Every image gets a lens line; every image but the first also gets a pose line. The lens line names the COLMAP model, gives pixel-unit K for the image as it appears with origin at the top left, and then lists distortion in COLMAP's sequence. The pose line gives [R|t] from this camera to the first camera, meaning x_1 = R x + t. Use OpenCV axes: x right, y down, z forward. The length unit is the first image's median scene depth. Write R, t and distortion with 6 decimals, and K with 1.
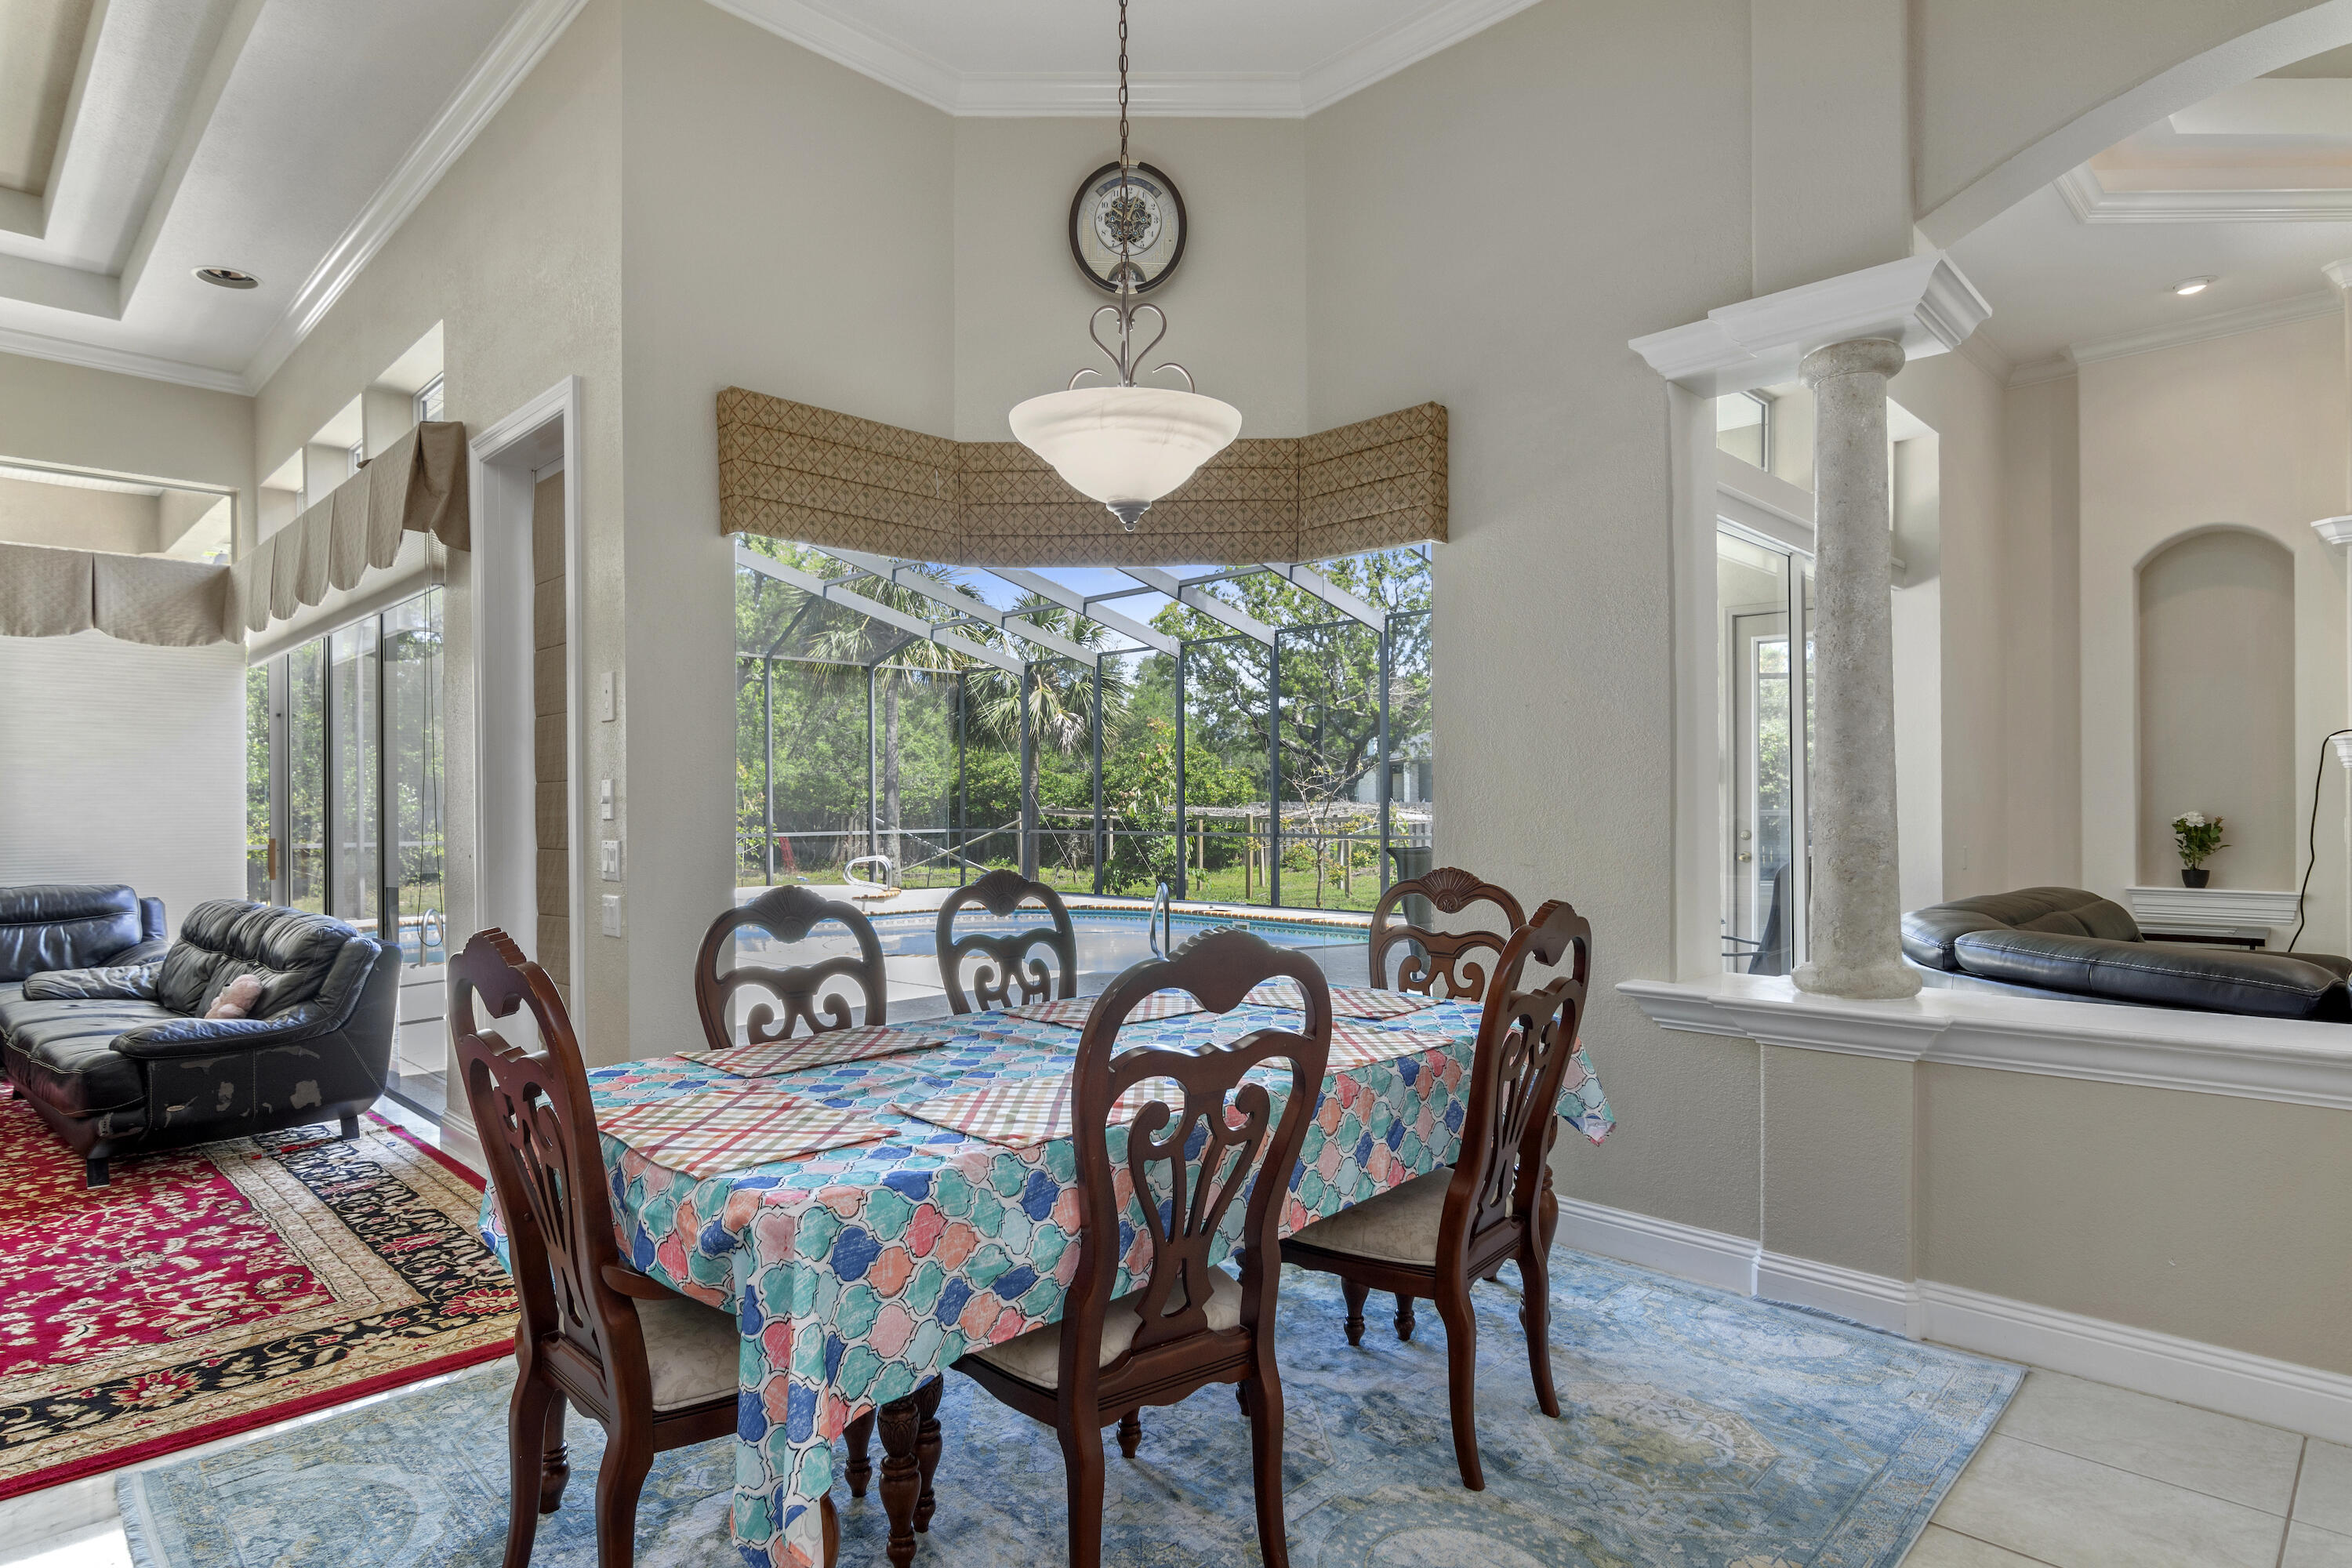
lens RADIAL K [[1261.6, 0, 1156.4], [0, 1261.6, 814.1], [0, 0, 1]] dist [-0.004323, 0.001349]
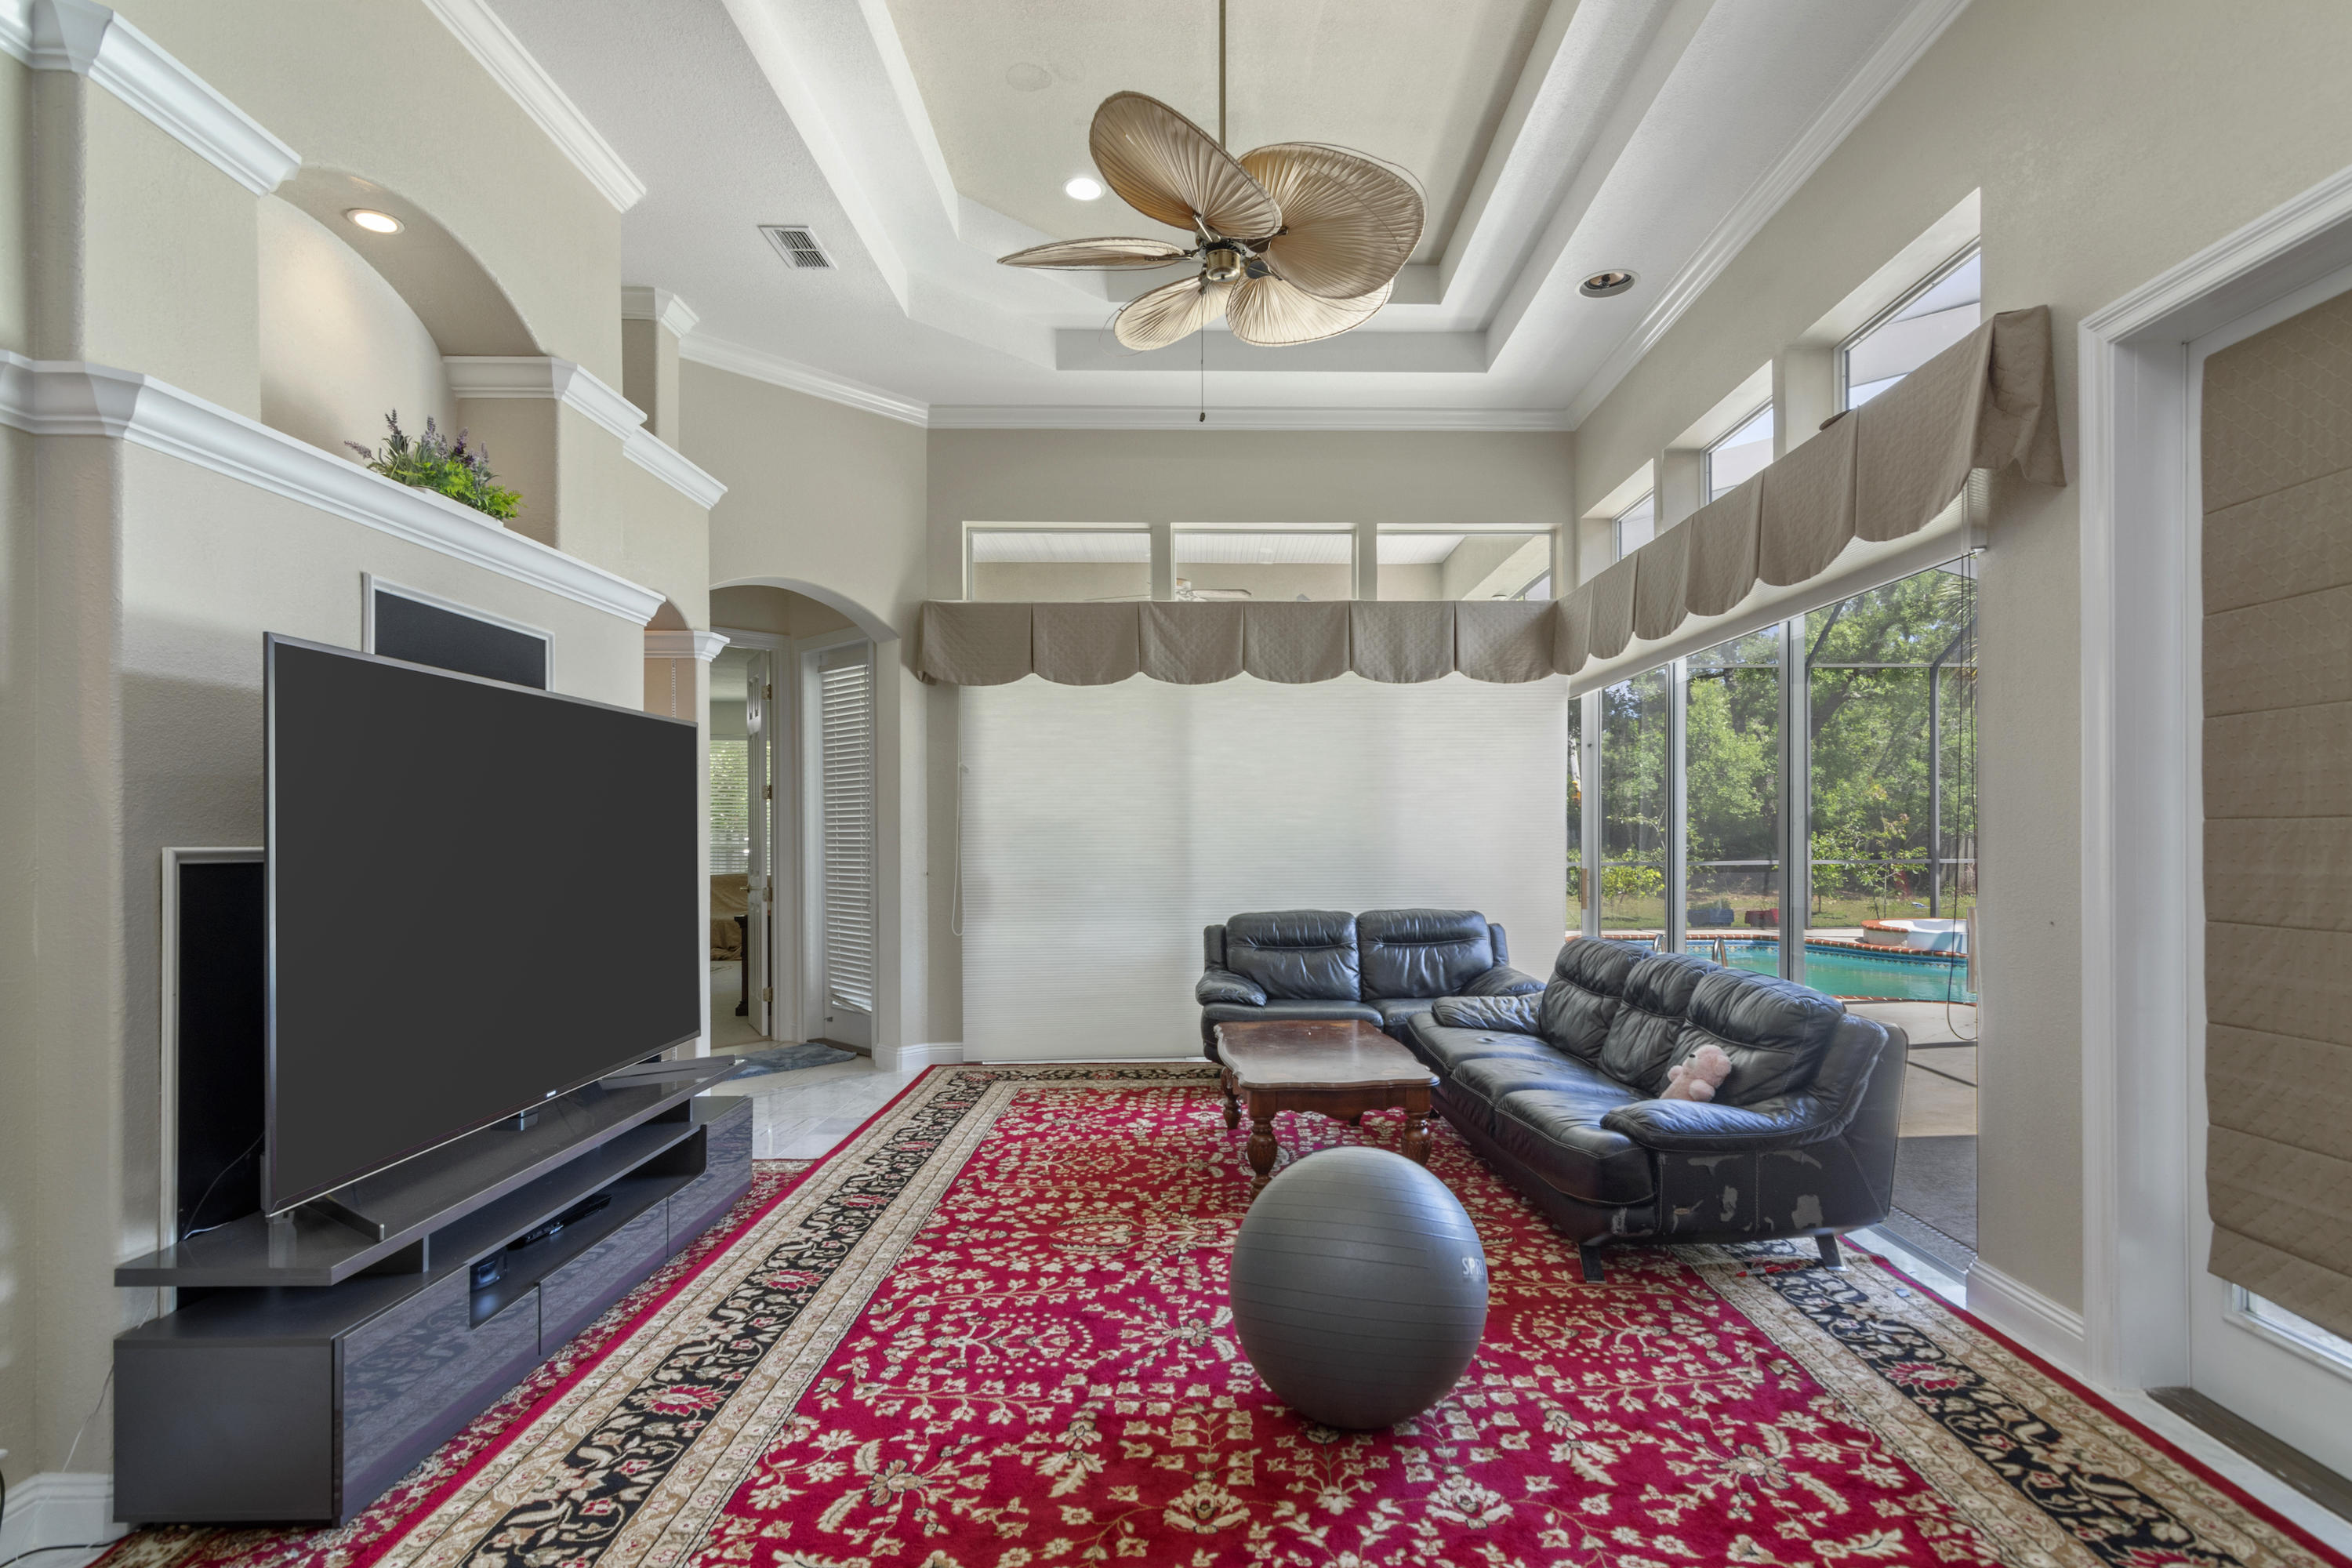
lens RADIAL K [[1135.8, 0, 1226.4], [0, 1135.8, 830.9], [0, 0, 1]] dist [-0.004724, 0.003259]
pose [[0.725620, 0.004253, -0.688083, -0.437469], [-0.004532, 0.999989, 0.001402, -0.016347], [0.688081, 0.002101, 0.725631, 0.223836]]
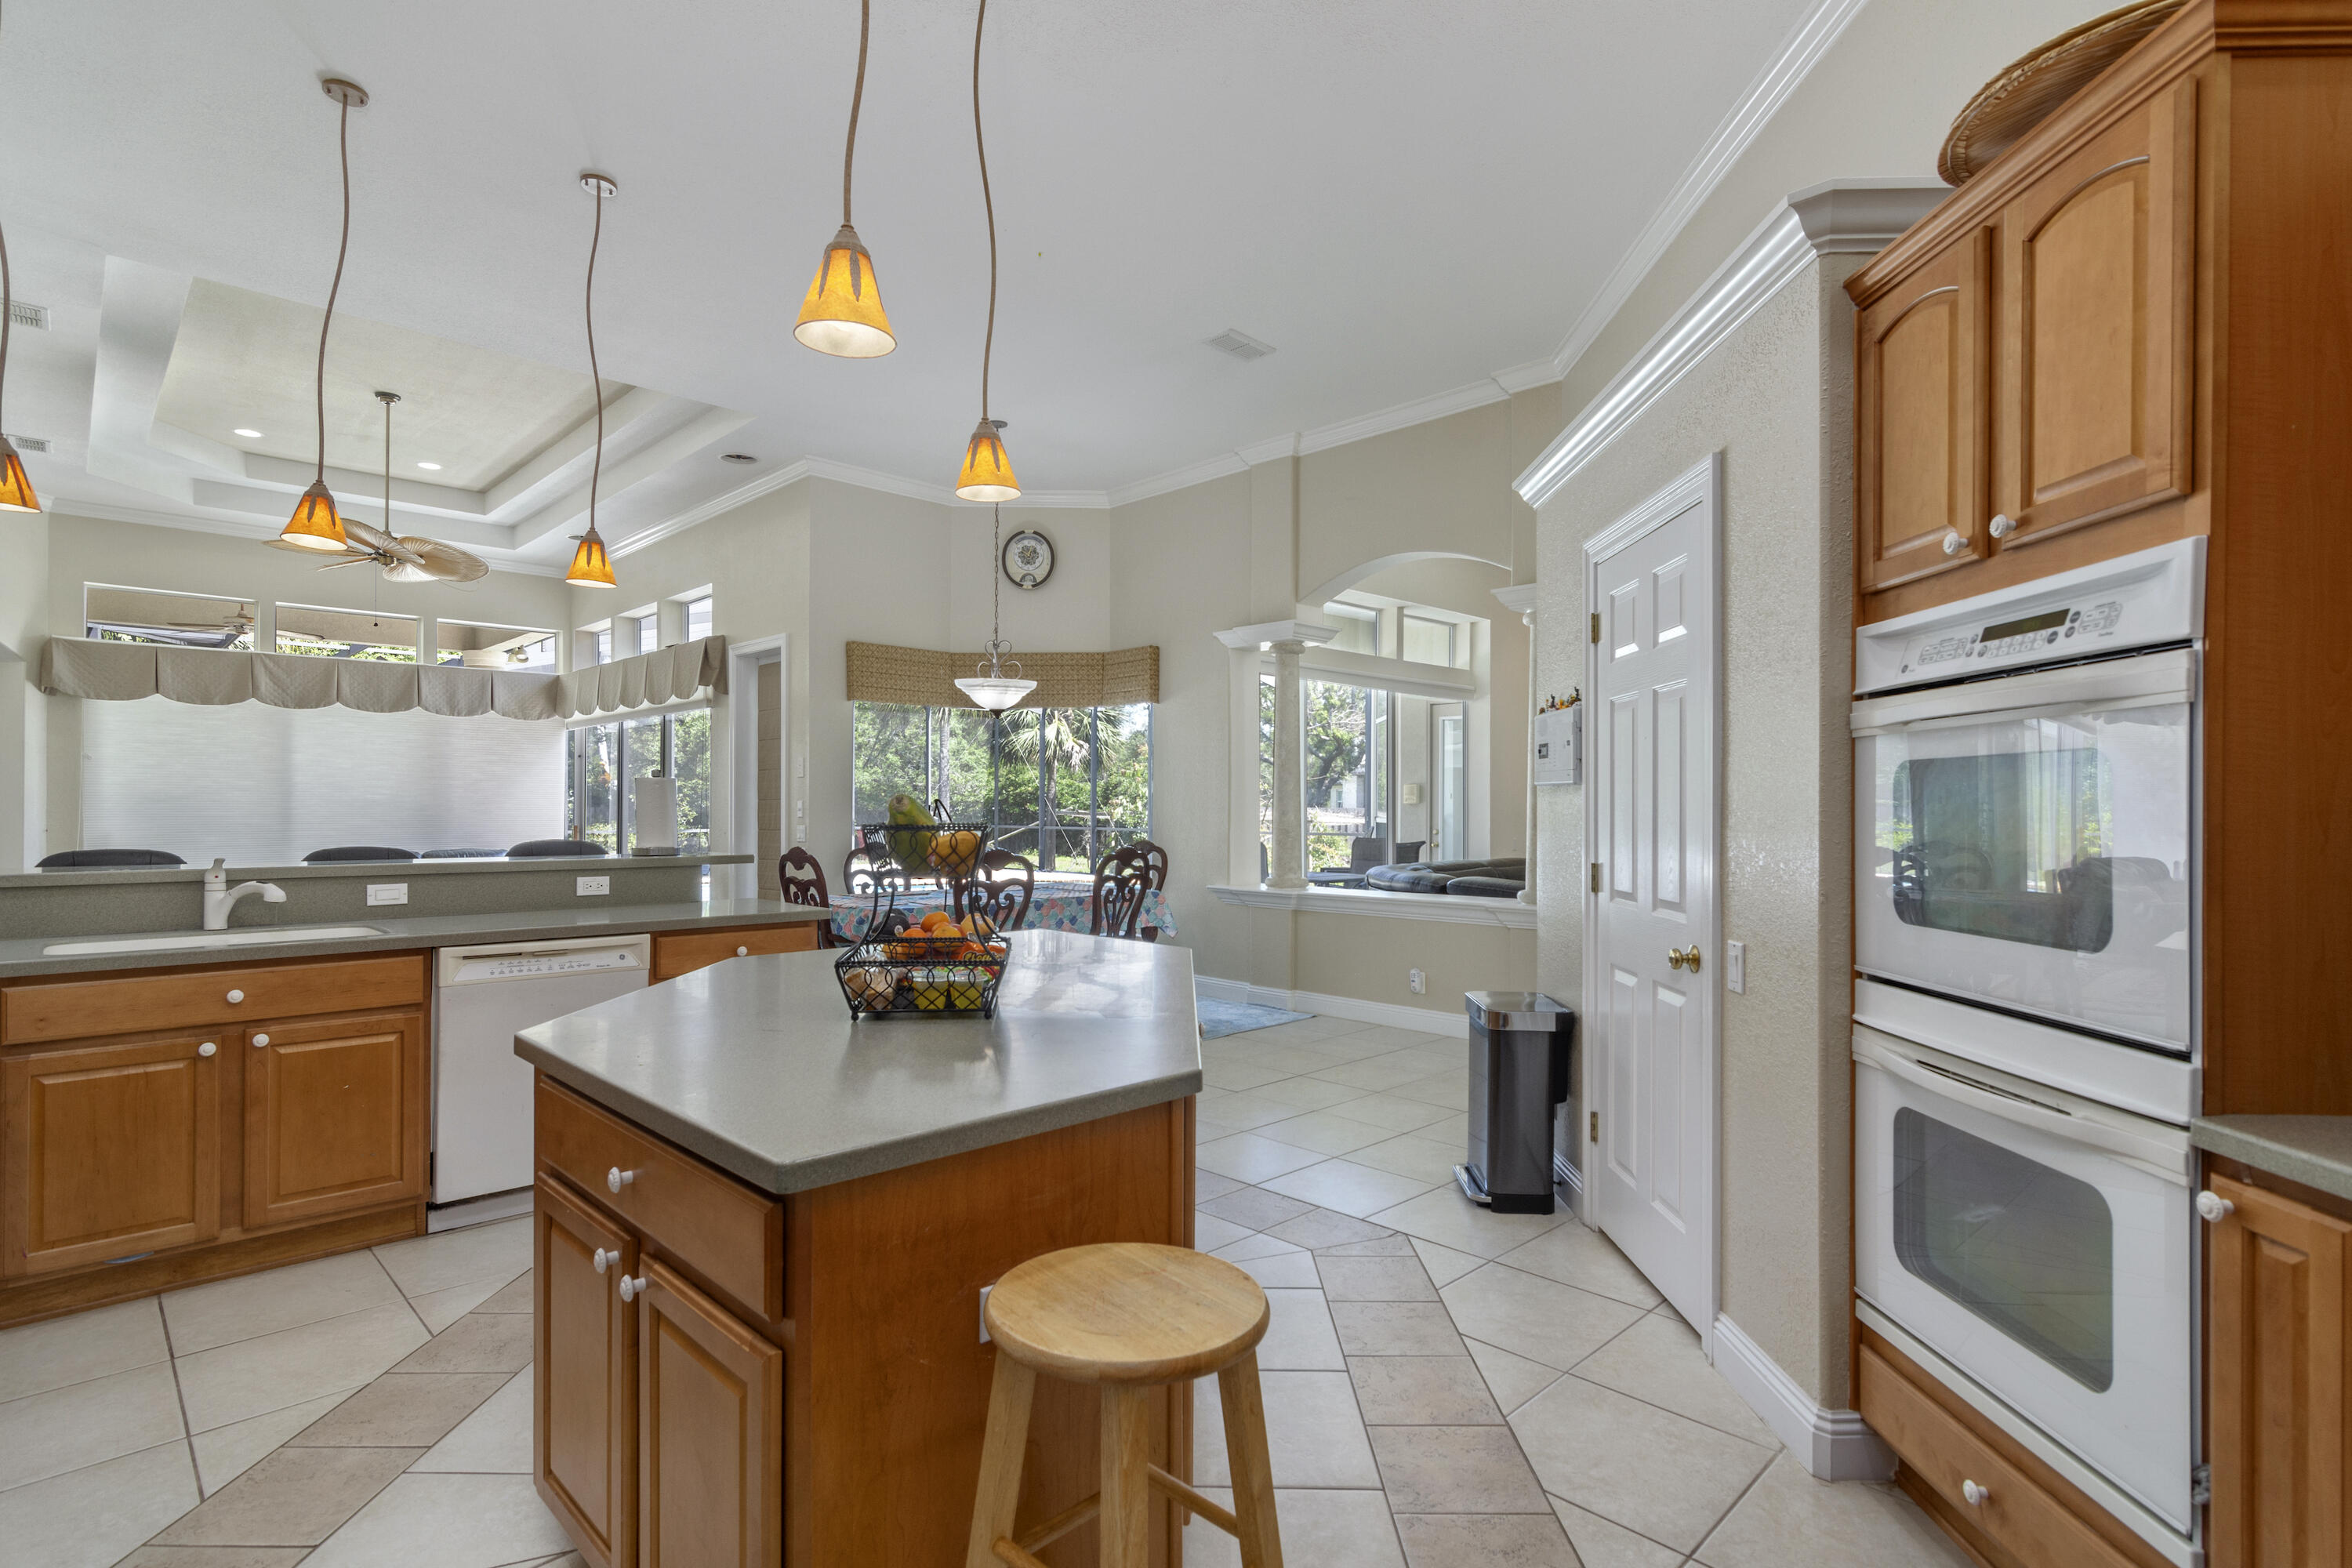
lens RADIAL K [[1135.8, 0, 1268.9], [0, 1135.8, 809.8], [0, 0, 1]] dist [-0.004724, 0.003259]
pose [[0.998094, 0.010415, 0.060835, 0.277413], [-0.010060, 0.999931, -0.006138, -0.003482], [-0.060895, 0.005515, 0.998129, -1.018577]]
